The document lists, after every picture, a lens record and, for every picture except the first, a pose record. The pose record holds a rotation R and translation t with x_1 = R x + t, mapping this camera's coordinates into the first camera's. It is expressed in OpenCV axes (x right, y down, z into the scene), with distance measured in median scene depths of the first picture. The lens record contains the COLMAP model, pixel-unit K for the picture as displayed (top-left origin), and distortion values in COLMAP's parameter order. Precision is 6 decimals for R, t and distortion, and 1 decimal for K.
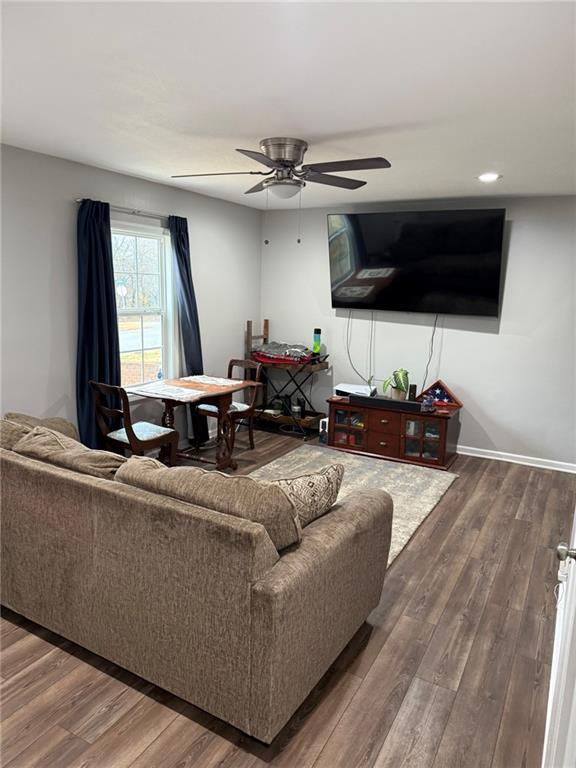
lens RADIAL K [[534.8, 0, 288.0], [0, 534.8, 384.0], [0, 0, 1]] dist [0.111596, -0.093514]
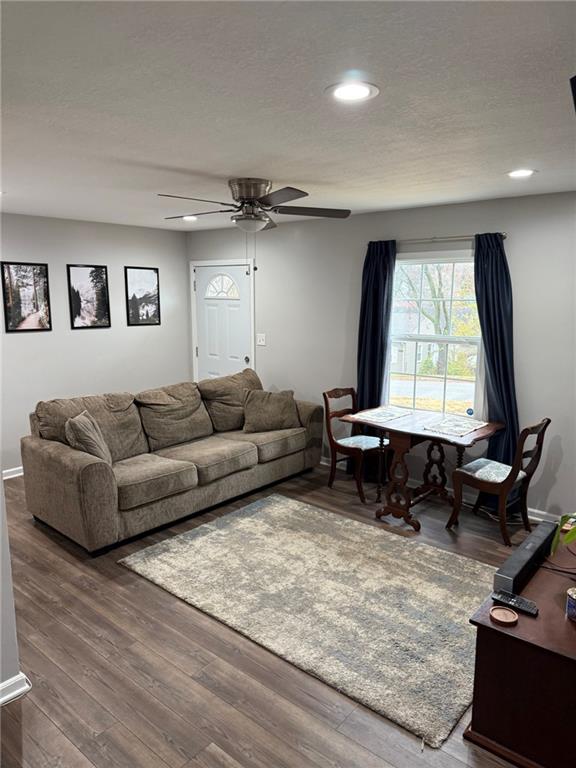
lens RADIAL K [[537.7, 0, 289.6], [0, 537.7, 381.1], [0, 0, 1]] dist [0.114954, -0.093792]
pose [[-0.192135, 0.134176, -0.972153, 0.833045], [-0.190597, 0.966645, 0.171085, -0.196038], [0.962682, 0.218160, -0.160152, 1.014475]]
